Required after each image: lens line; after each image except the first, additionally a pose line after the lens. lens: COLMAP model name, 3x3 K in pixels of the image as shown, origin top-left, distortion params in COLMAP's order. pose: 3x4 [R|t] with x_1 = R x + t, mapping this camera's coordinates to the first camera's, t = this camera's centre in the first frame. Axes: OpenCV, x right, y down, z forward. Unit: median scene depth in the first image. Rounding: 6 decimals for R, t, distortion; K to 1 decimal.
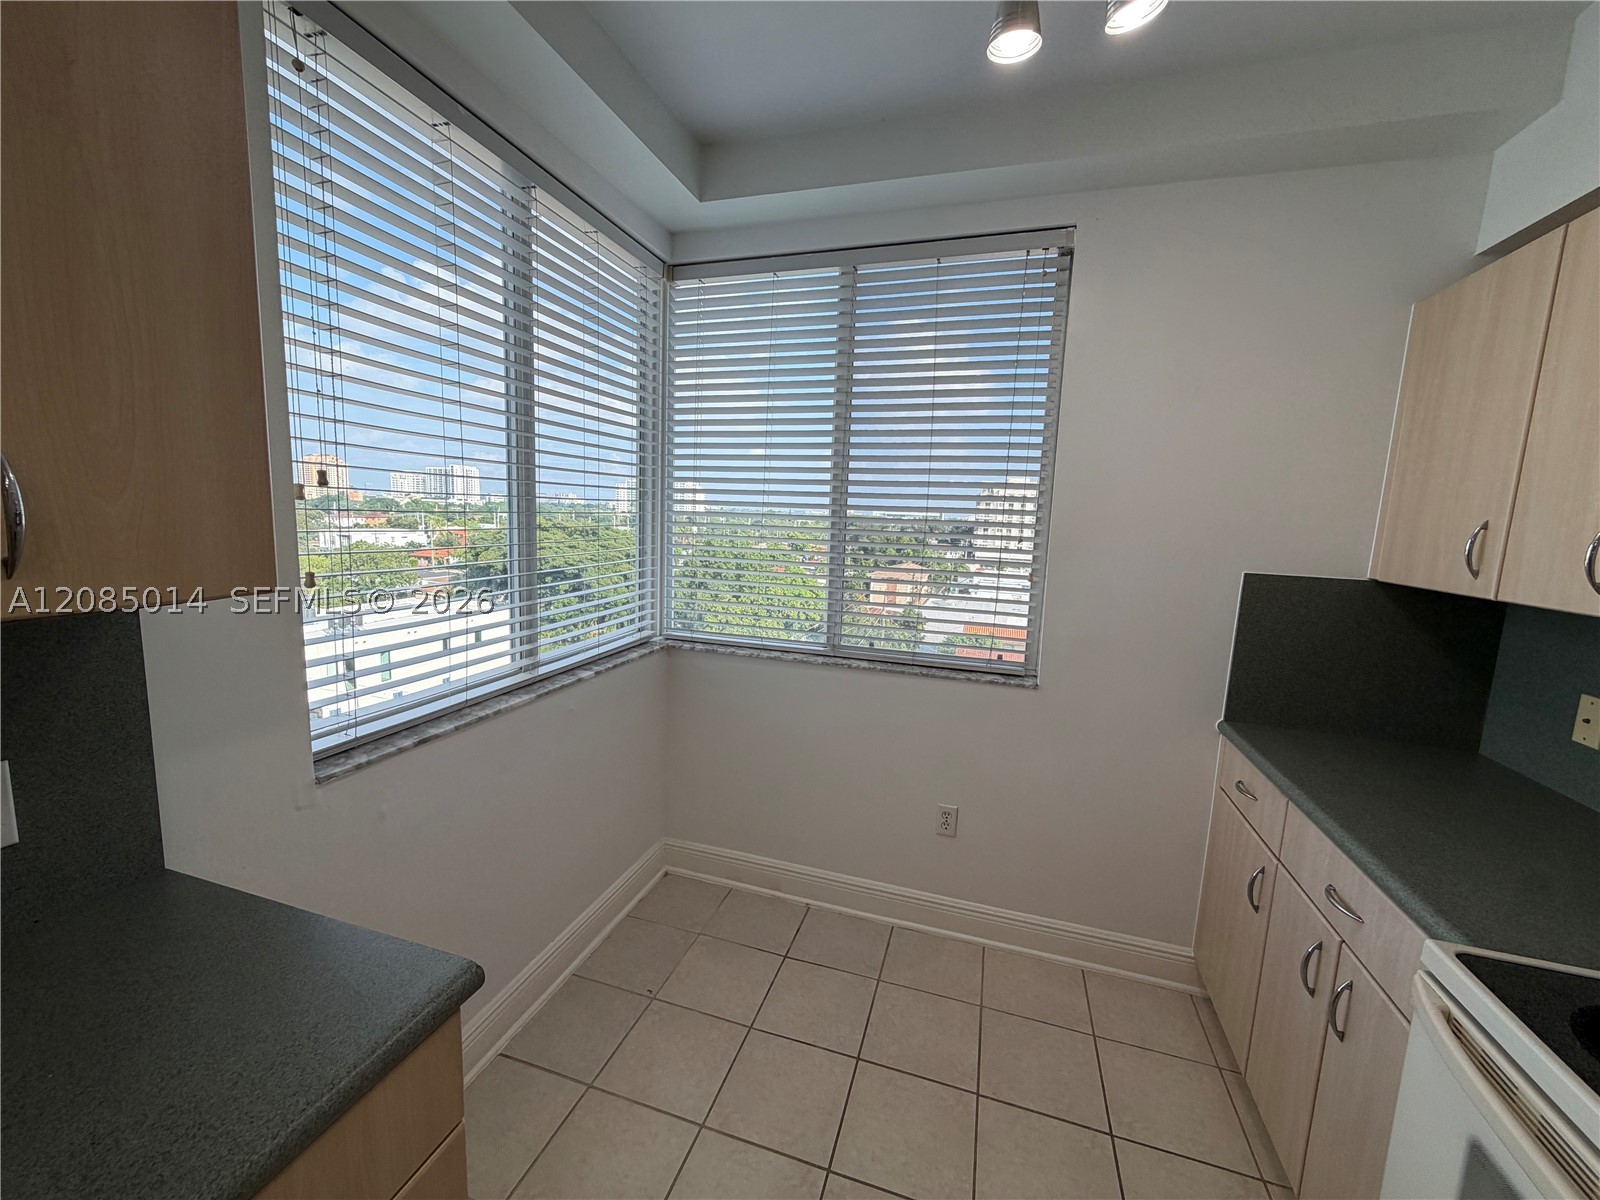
lens RADIAL K [[635.9, 0, 800.9], [0, 635.9, 601.0], [0, 0, 1]] dist [-0.002632, -0.000320]
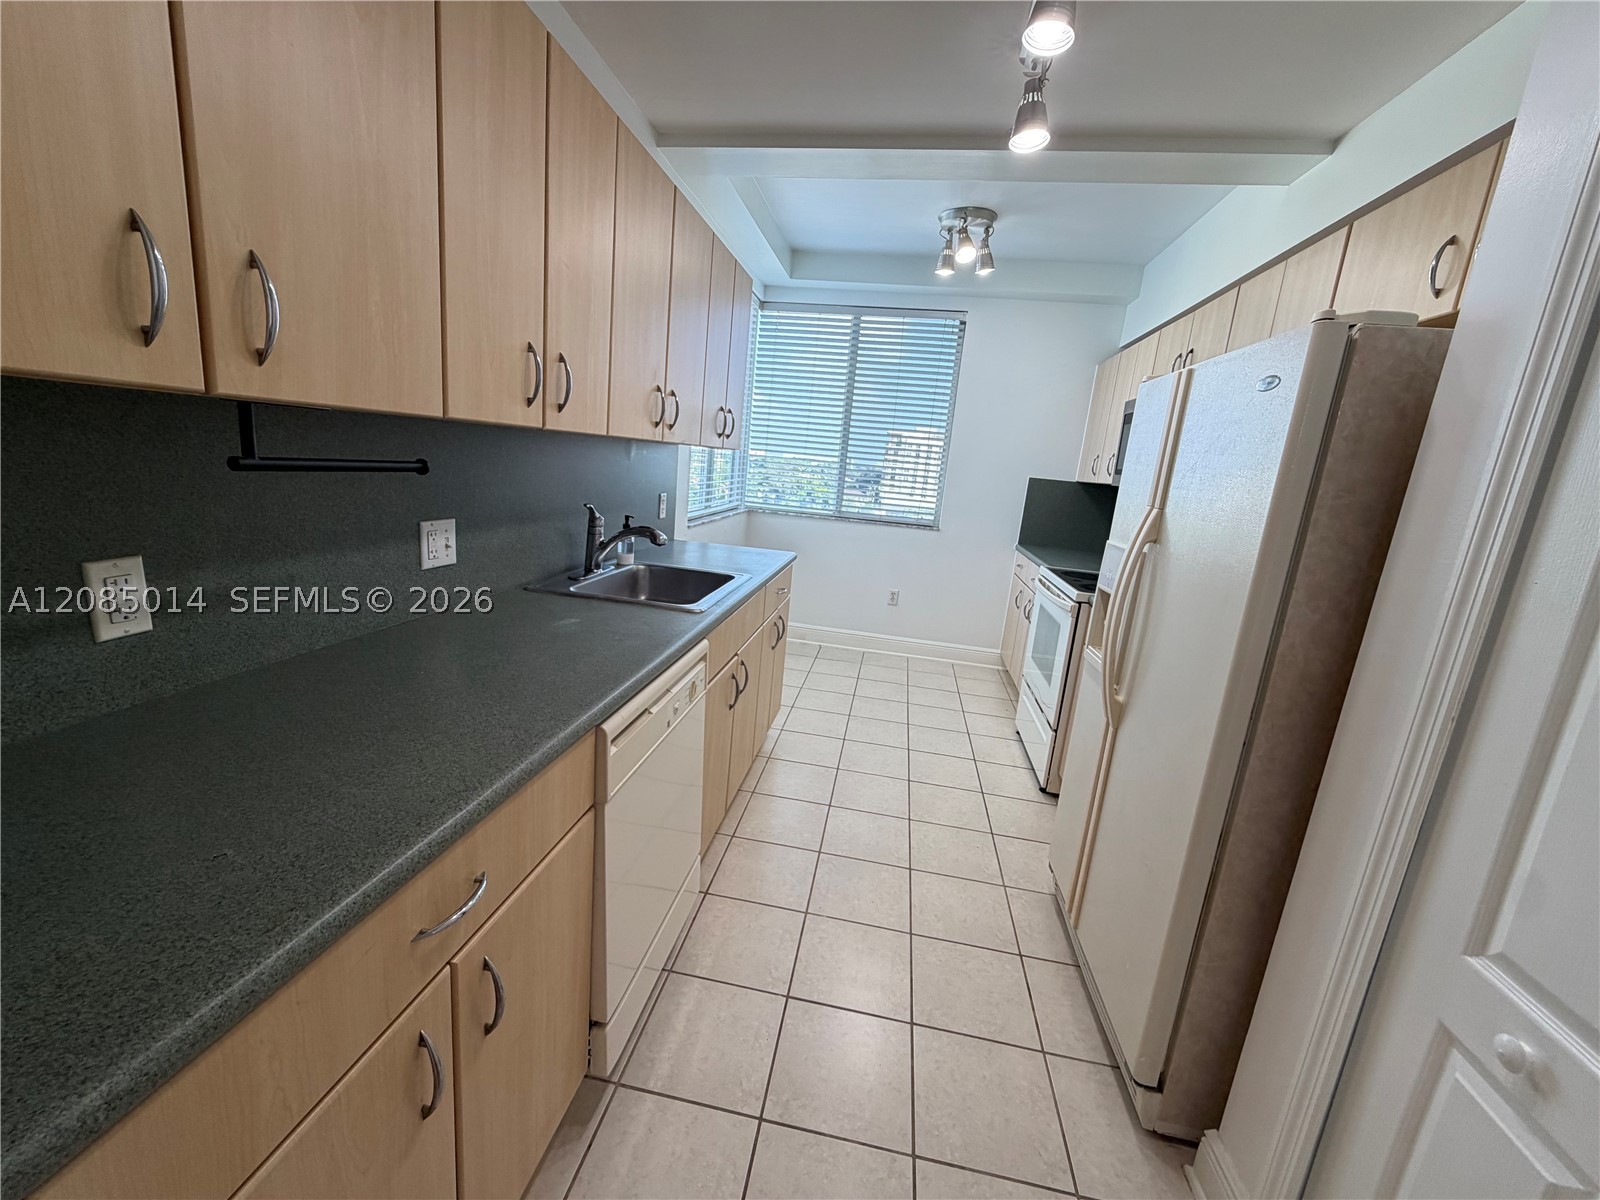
lens RADIAL K [[635.9, 0, 792.7], [0, 635.9, 594.7], [0, 0, 1]] dist [-0.002632, -0.000320]
pose [[0.990622, 0.020650, 0.135059, -0.378981], [-0.032078, 0.996034, 0.082993, 0.184052], [-0.132810, -0.086548, 0.987356, -1.008110]]
